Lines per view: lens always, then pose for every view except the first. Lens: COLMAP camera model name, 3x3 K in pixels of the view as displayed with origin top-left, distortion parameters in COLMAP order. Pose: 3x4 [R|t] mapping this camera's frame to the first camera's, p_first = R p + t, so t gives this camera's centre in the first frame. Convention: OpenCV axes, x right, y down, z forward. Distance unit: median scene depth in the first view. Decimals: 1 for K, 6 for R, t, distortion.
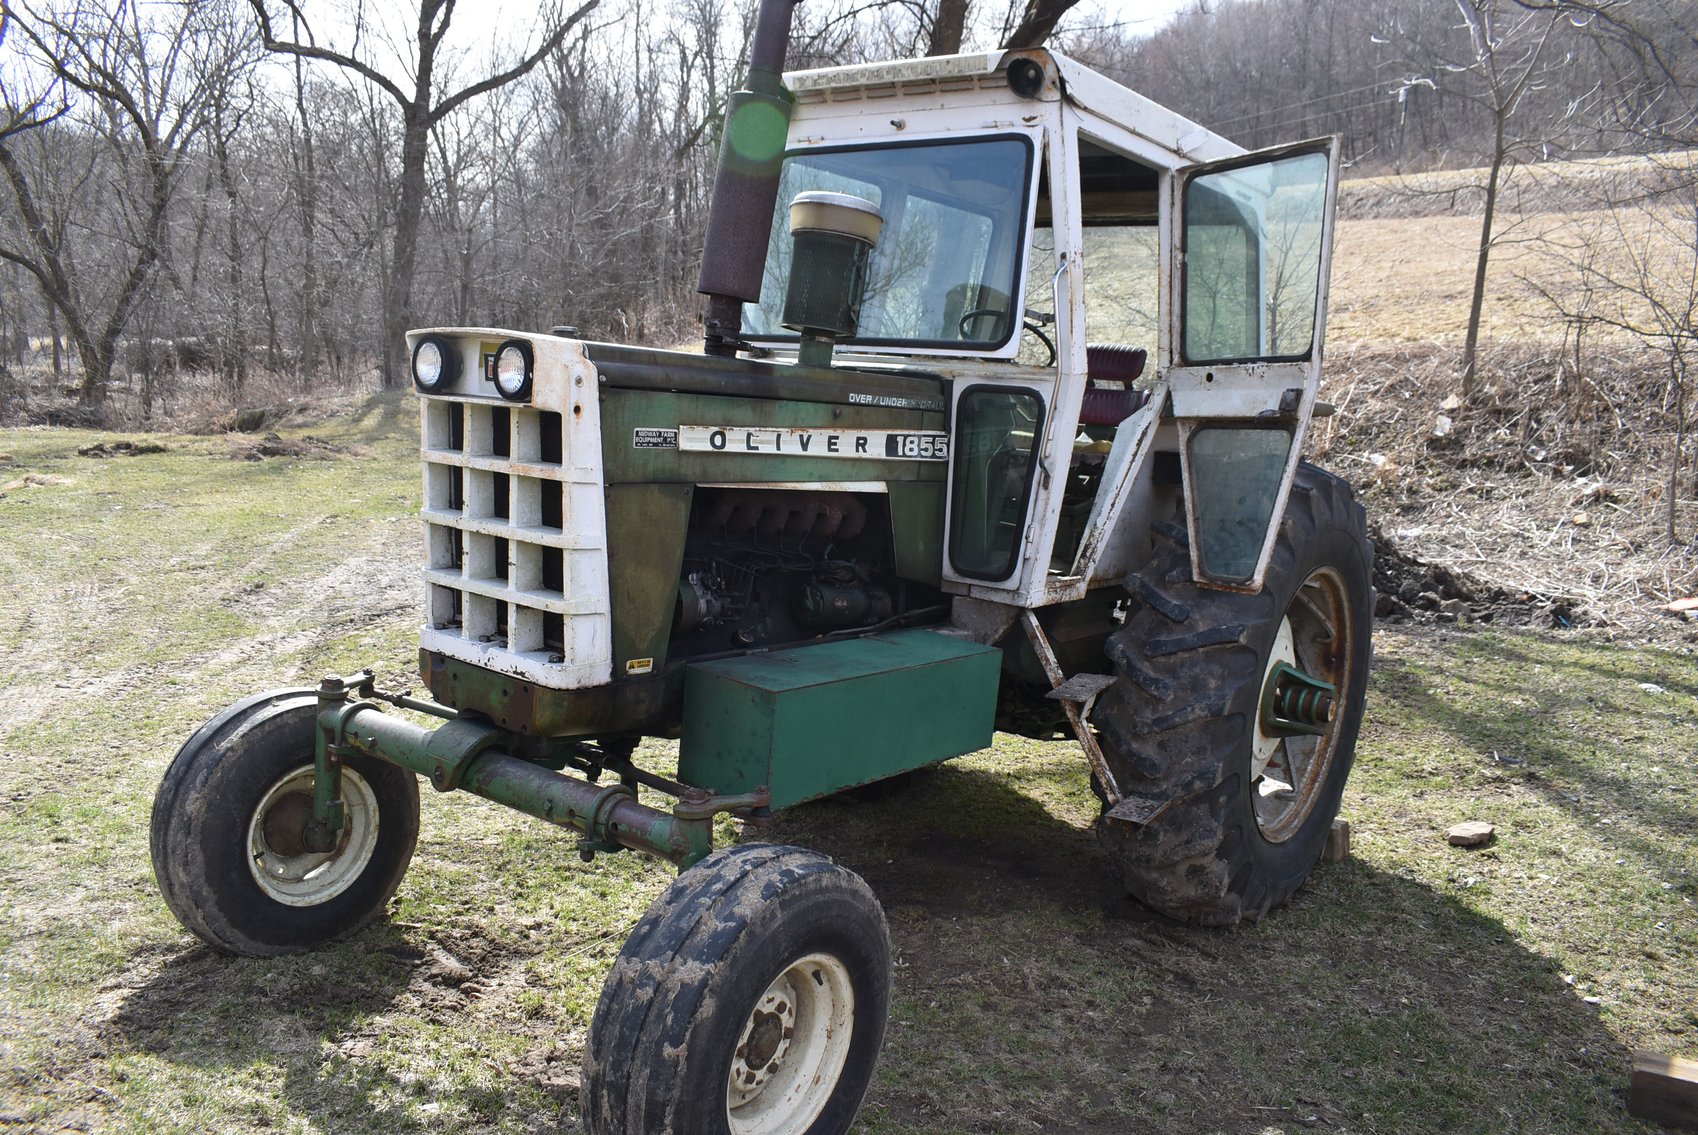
lens RADIAL K [[1346.6, 0, 851.9], [0, 1346.6, 567.4], [0, 0, 1]] dist [-0.092617, 0.005497]
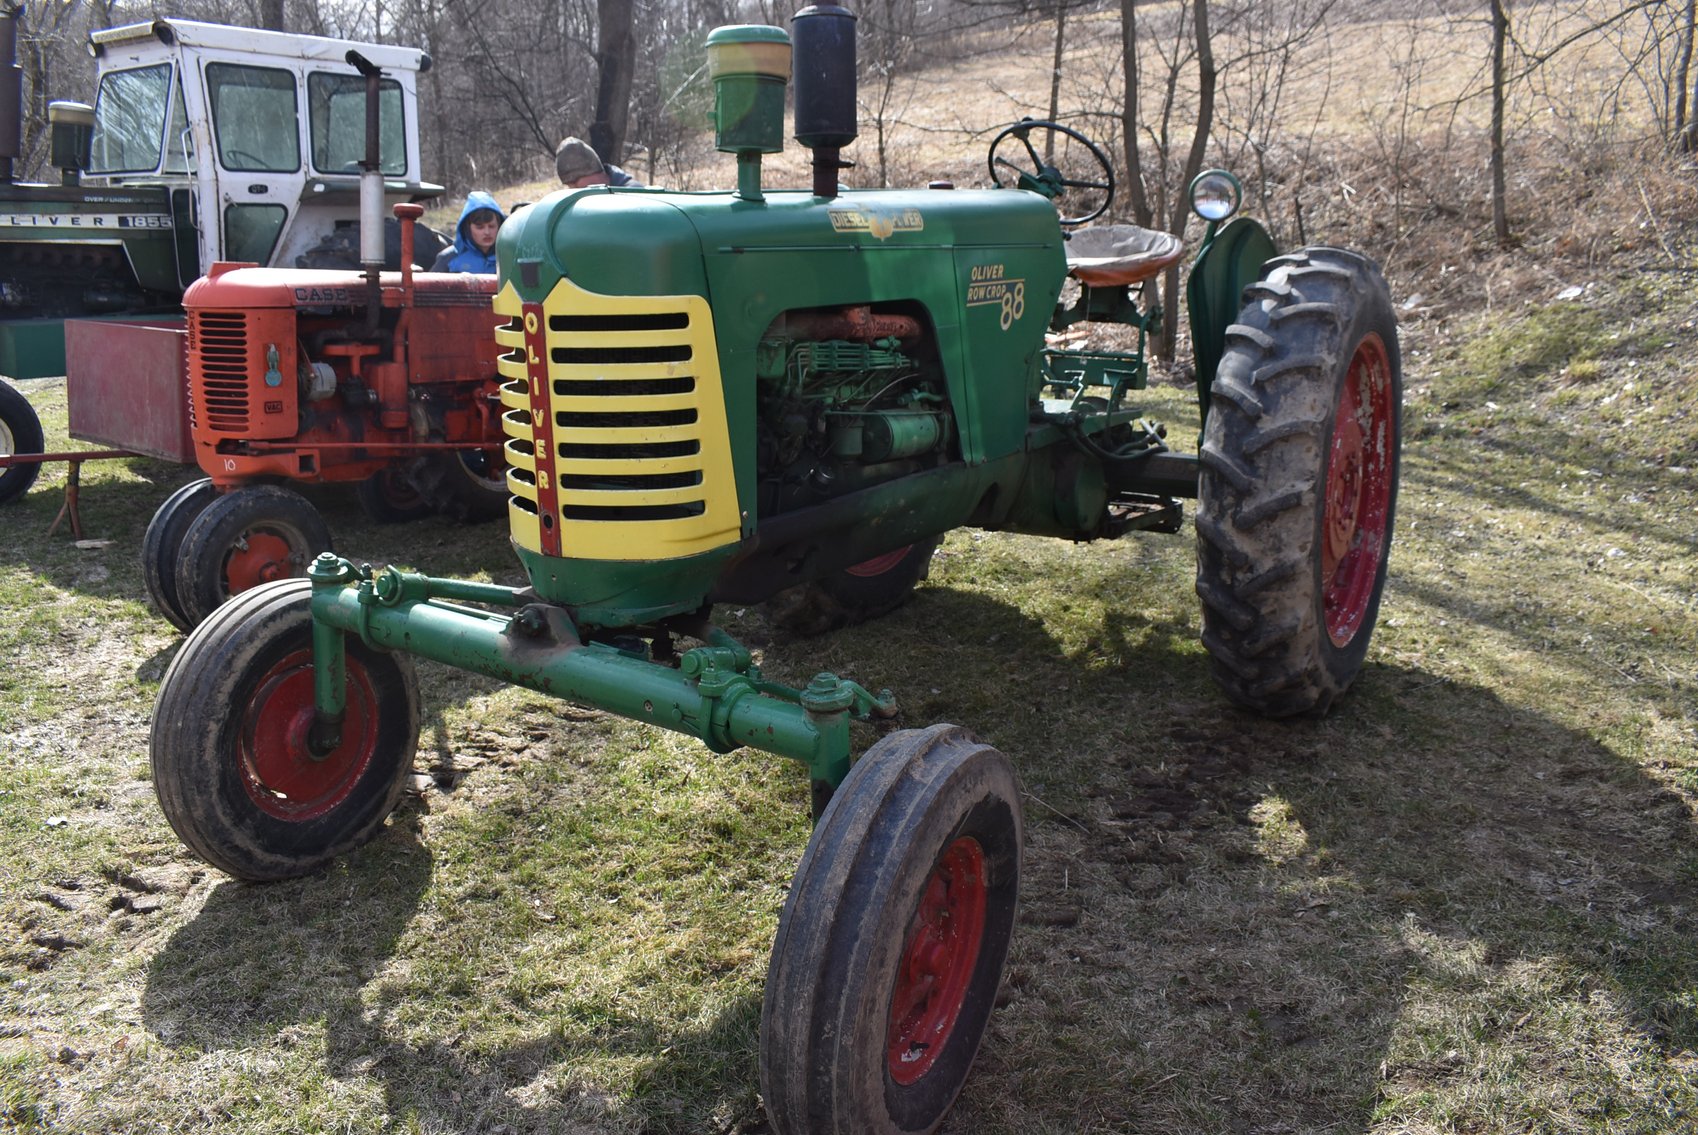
lens RADIAL K [[1346.6, 0, 843.9], [0, 1346.6, 558.0], [0, 0, 1]] dist [-0.092617, 0.005497]
pose [[0.999113, -0.042065, 0.001942, 1.064863], [0.041577, 0.992745, 0.112819, 0.232847], [-0.006674, -0.112638, 0.993614, -1.006971]]
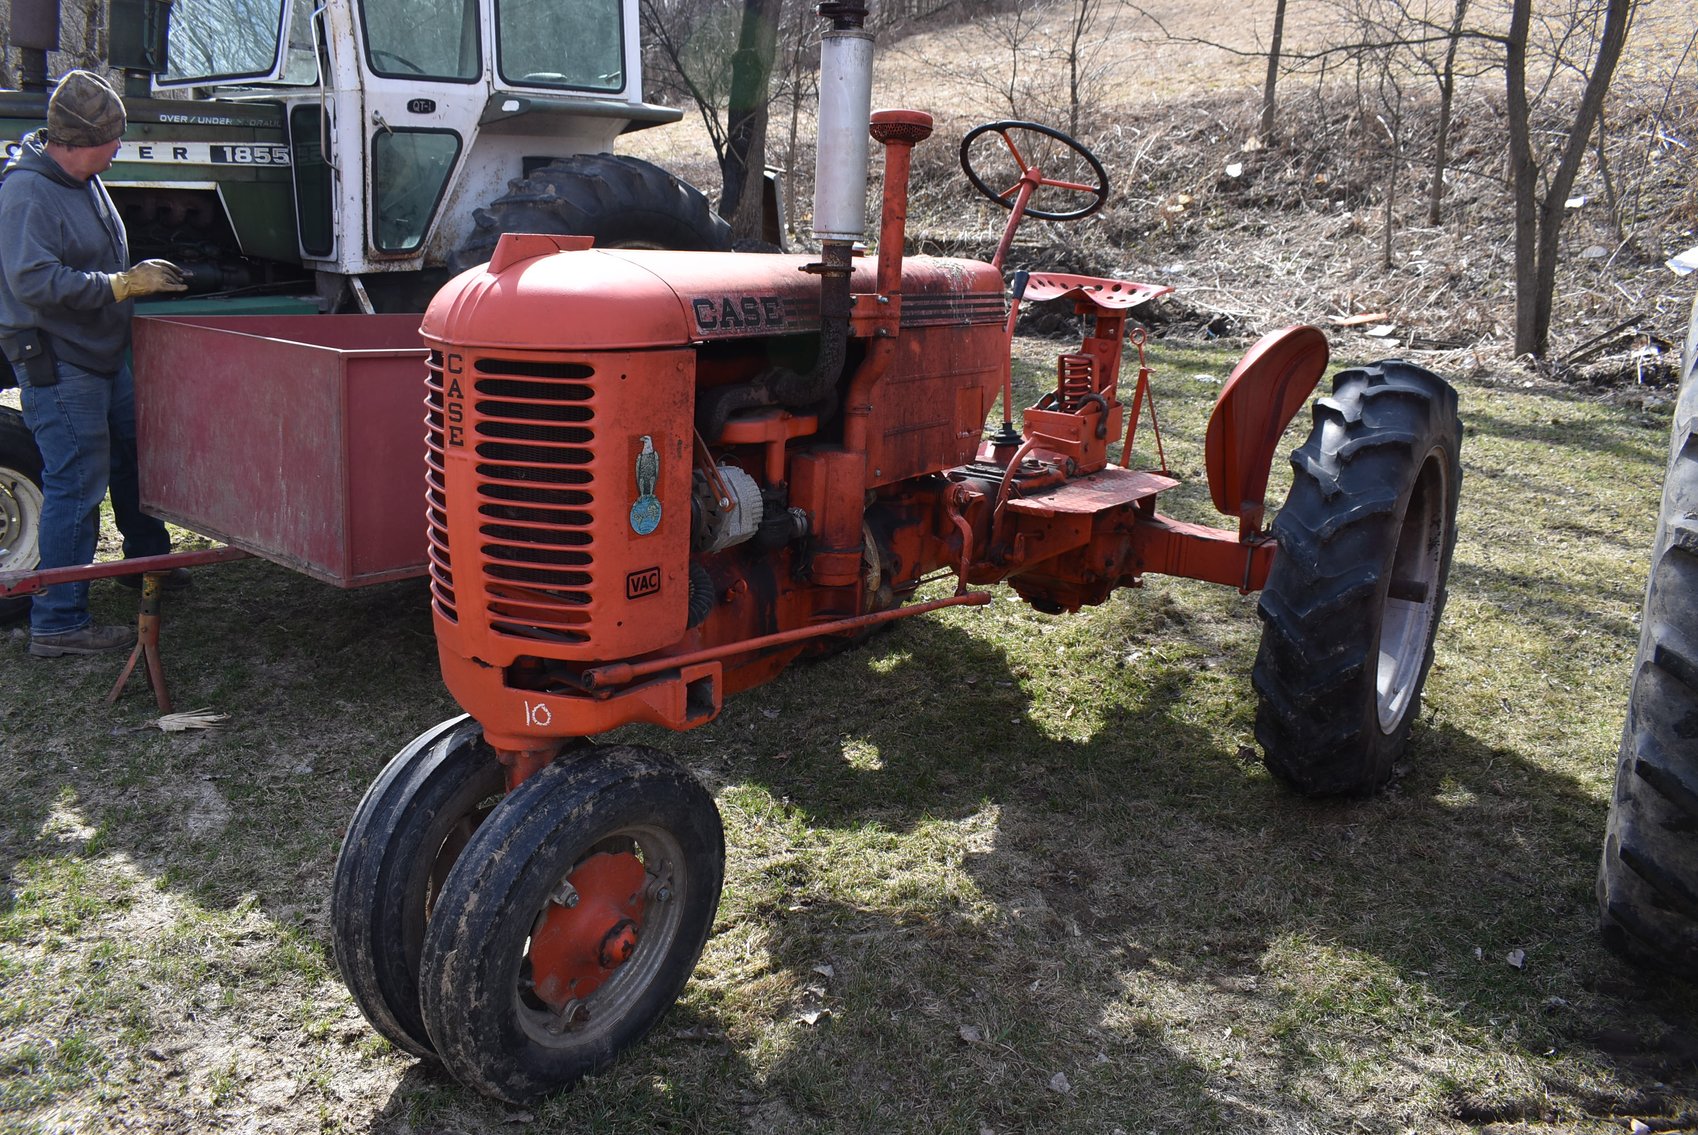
lens RADIAL K [[1346.6, 0, 851.5], [0, 1346.6, 561.8], [0, 0, 1]] dist [-0.092617, 0.005497]
pose [[0.999200, -0.027224, -0.029287, 0.661468], [0.031304, 0.988292, 0.149326, 0.131267], [0.024879, -0.150124, 0.988354, -0.320101]]
